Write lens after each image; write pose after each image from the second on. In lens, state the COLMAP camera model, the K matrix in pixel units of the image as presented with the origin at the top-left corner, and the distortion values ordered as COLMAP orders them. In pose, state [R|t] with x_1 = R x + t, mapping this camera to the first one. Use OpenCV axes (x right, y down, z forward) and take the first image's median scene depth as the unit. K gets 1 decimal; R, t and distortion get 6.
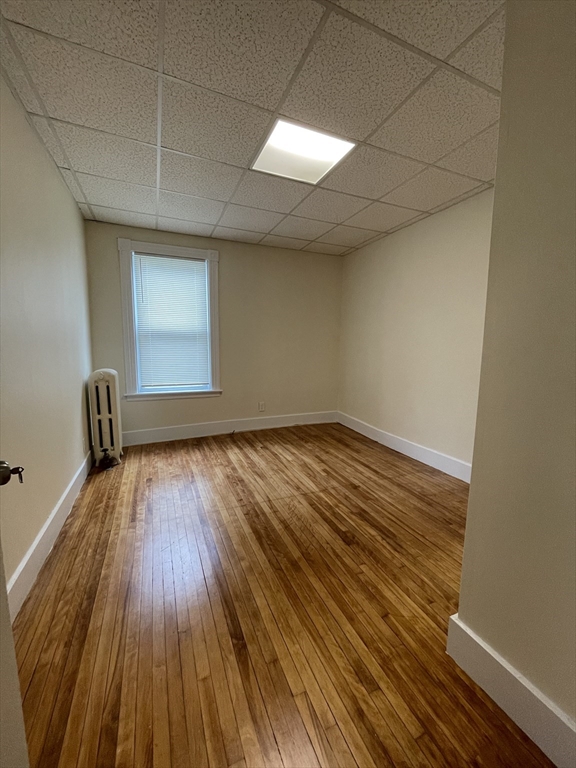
lens RADIAL K [[309.1, 0, 286.7], [0, 309.1, 383.3], [0, 0, 1]] dist [0.000662, -0.000694]
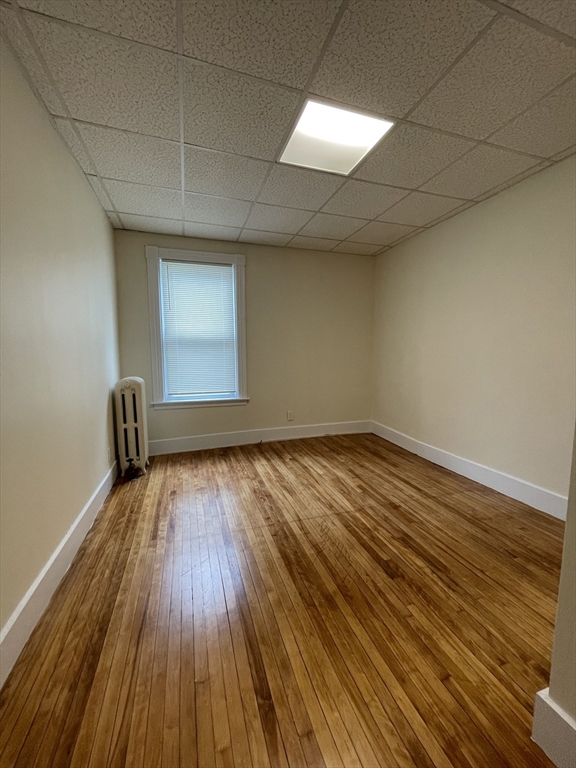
lens RADIAL K [[309.1, 0, 286.7], [0, 309.1, 385.9], [0, 0, 1]] dist [0.000662, -0.000694]
pose [[0.995929, -0.005259, -0.089991, -0.011612], [0.003751, 0.999850, -0.016916, 0.001558], [0.090067, 0.016509, 0.995799, 0.104466]]
